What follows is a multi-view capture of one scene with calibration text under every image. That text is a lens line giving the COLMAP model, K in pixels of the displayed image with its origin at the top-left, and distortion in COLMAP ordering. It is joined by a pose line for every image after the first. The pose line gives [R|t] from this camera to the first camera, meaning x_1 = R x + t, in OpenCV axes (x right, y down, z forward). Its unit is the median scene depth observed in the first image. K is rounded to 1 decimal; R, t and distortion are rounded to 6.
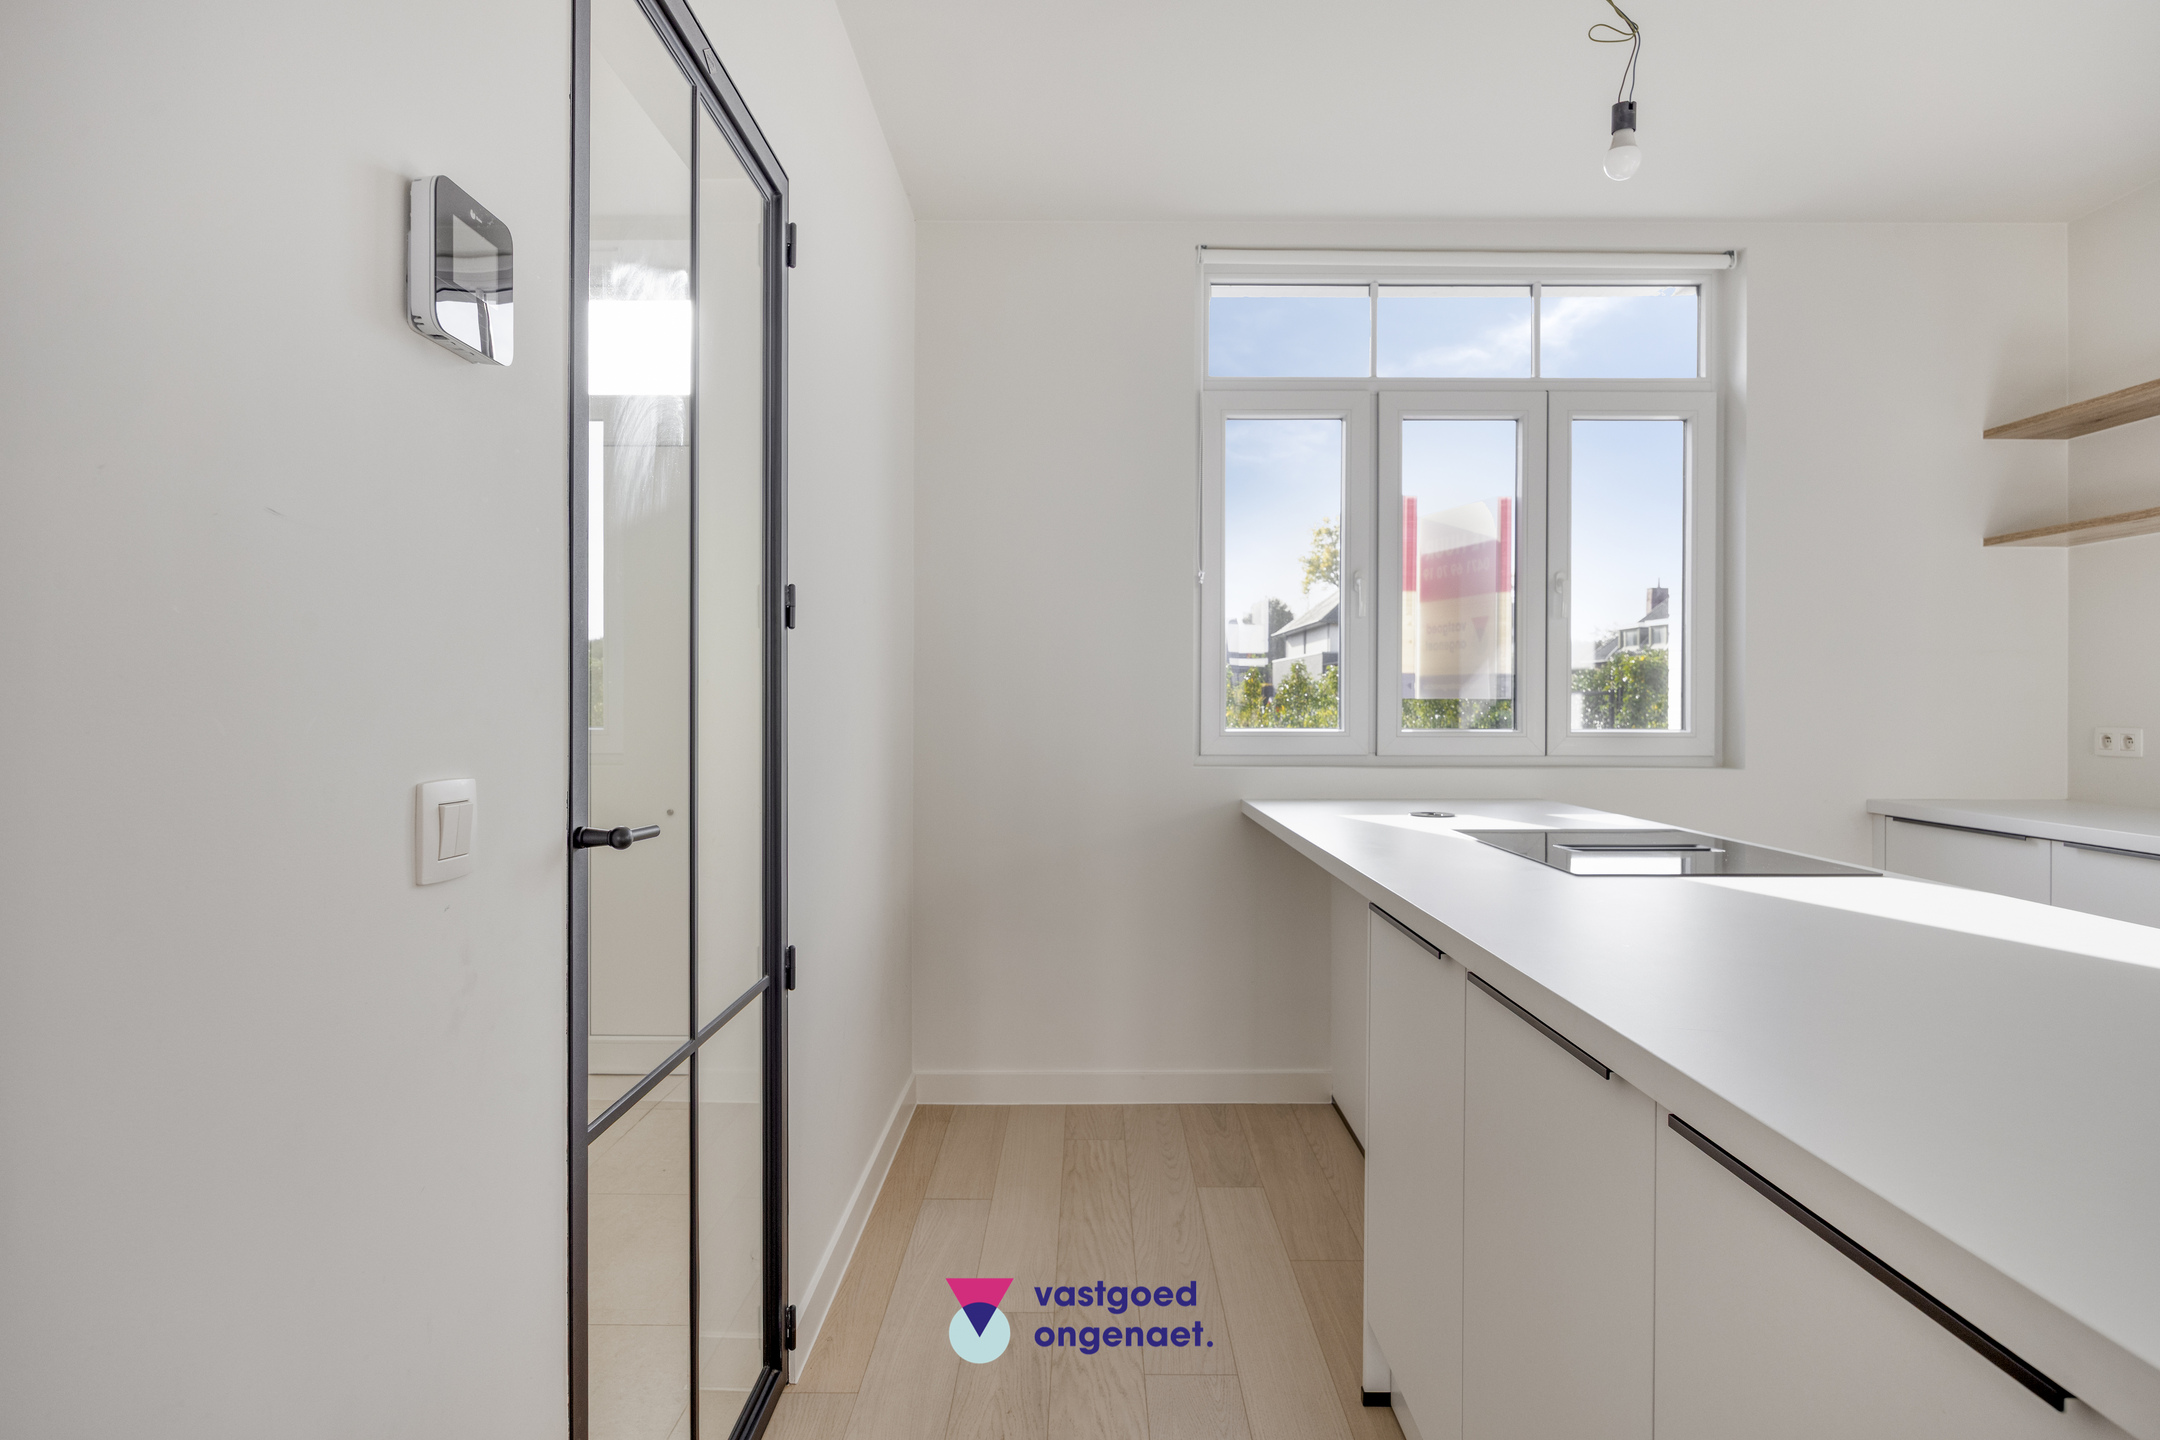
lens RADIAL K [[1194.9, 0, 1085.3], [0, 1194.9, 709.9], [0, 0, 1]] dist [0.003050, -0.000320]
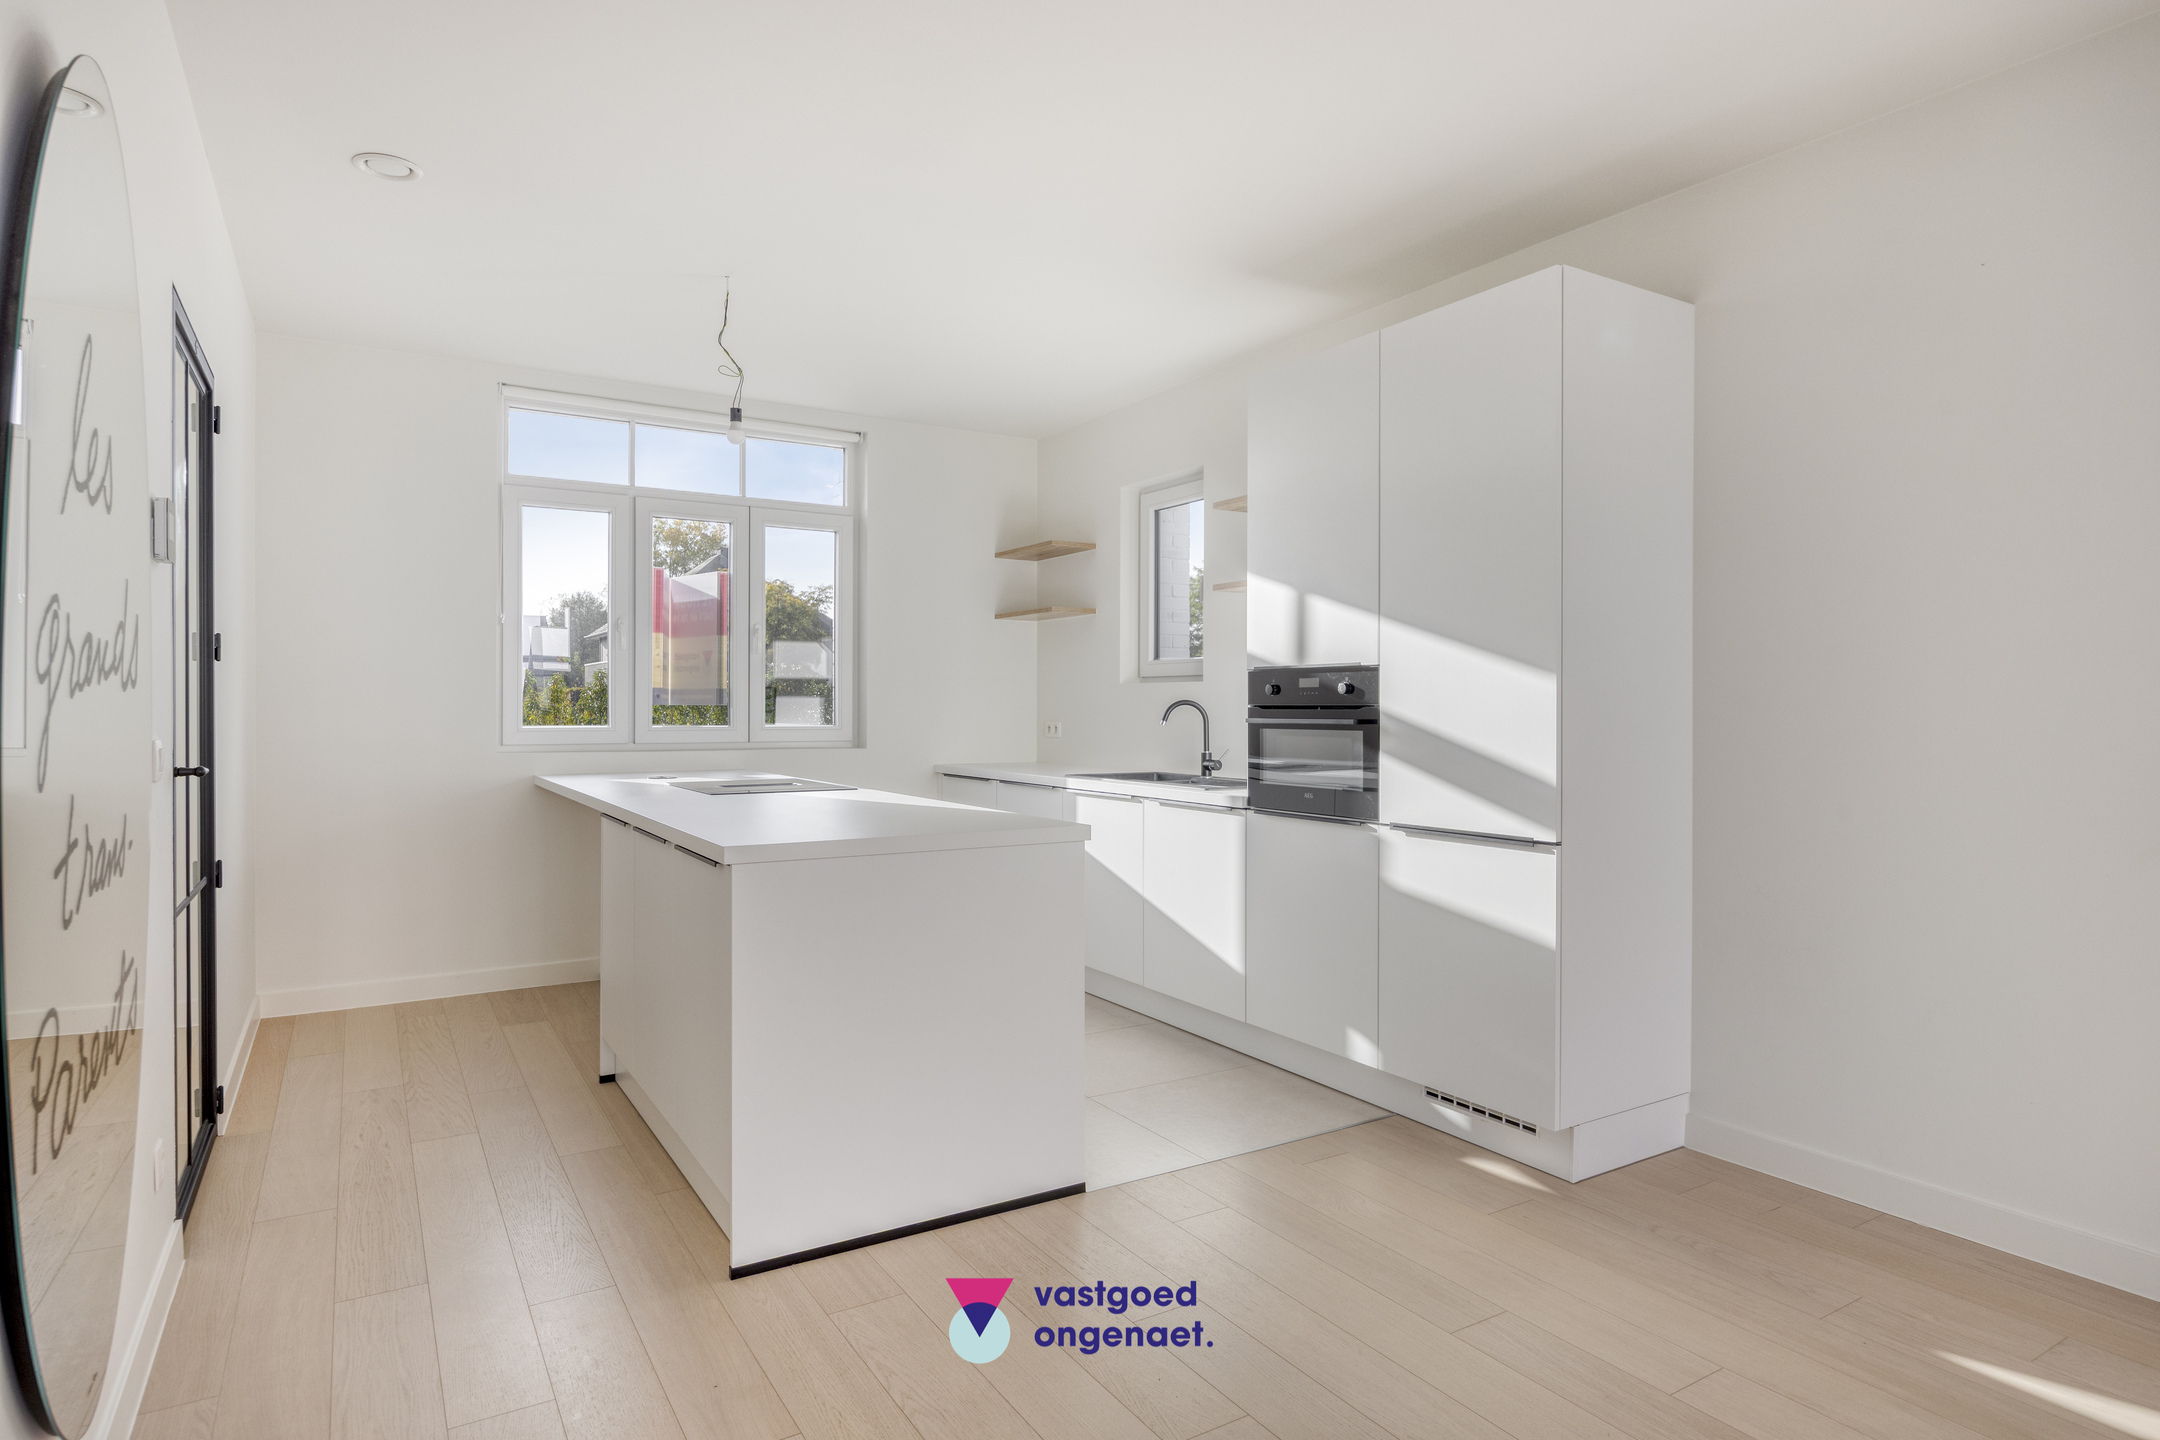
lens RADIAL K [[1194.9, 0, 1079.9], [0, 1194.9, 721.2], [0, 0, 1]] dist [0.003050, -0.000320]
pose [[0.854324, -0.004523, 0.519720, -0.054941], [0.001330, 0.999978, 0.006516, 0.001794], [-0.519738, -0.004876, 0.854312, -0.561872]]
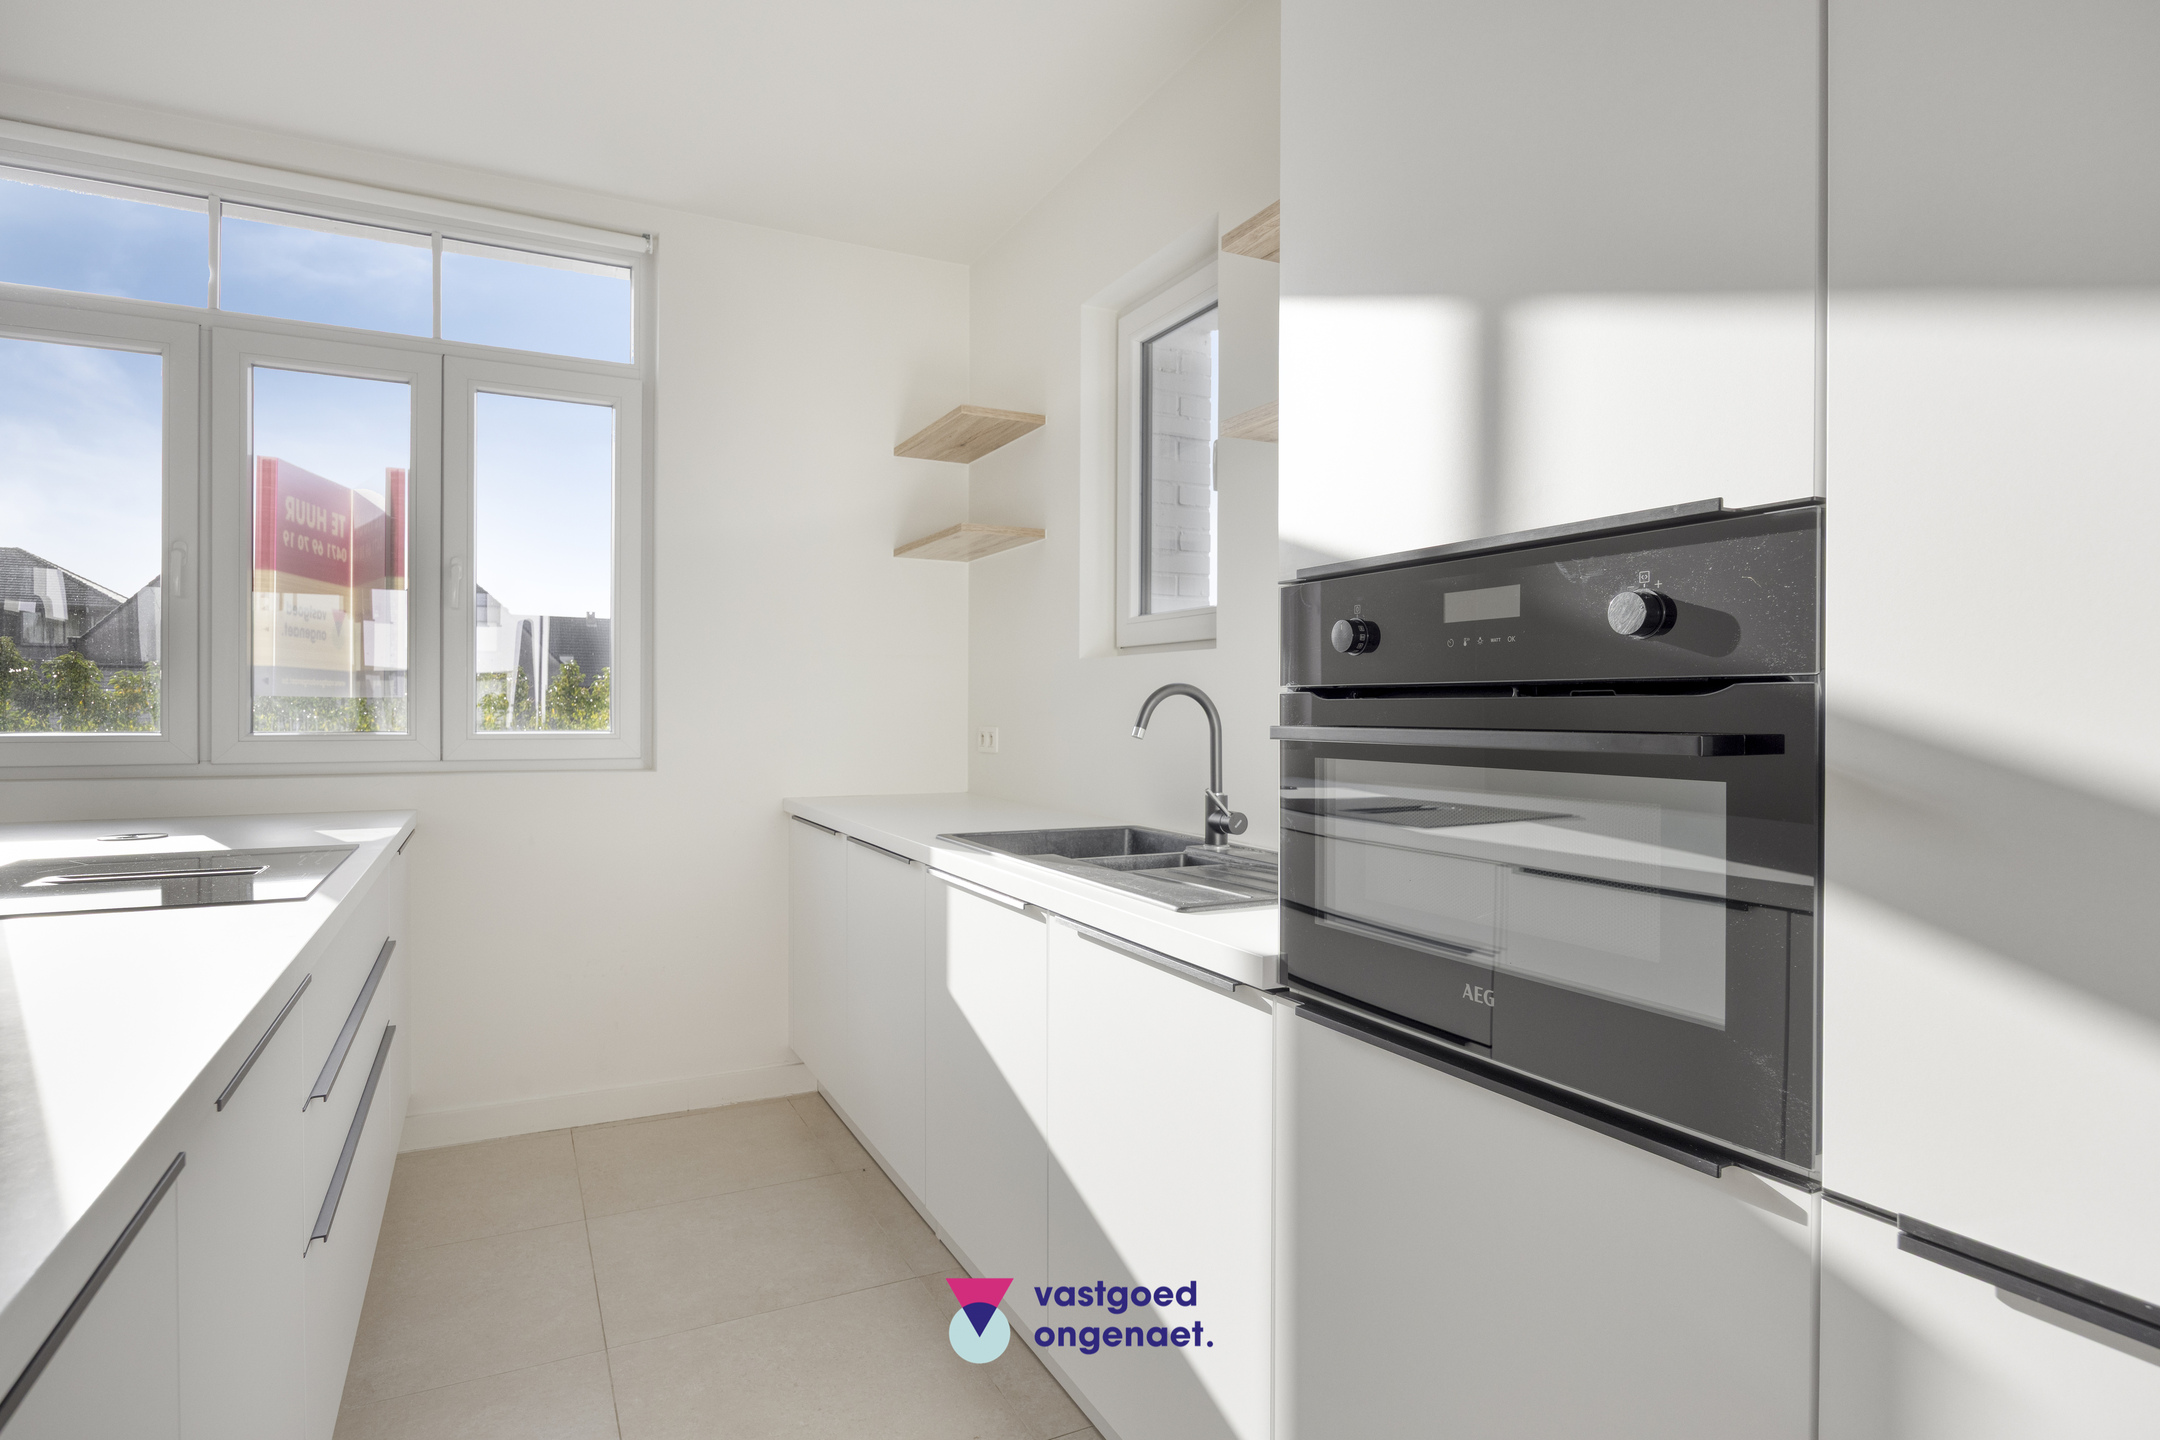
lens RADIAL K [[1167.9, 0, 1081.9], [0, 1167.9, 725.7], [0, 0, 1]] dist [0.004295, 0.000125]
pose [[0.890823, -0.004885, 0.454325, 0.426023], [0.000071, 0.999944, 0.010612, 0.002558], [-0.454351, -0.009421, 0.890773, -0.001075]]
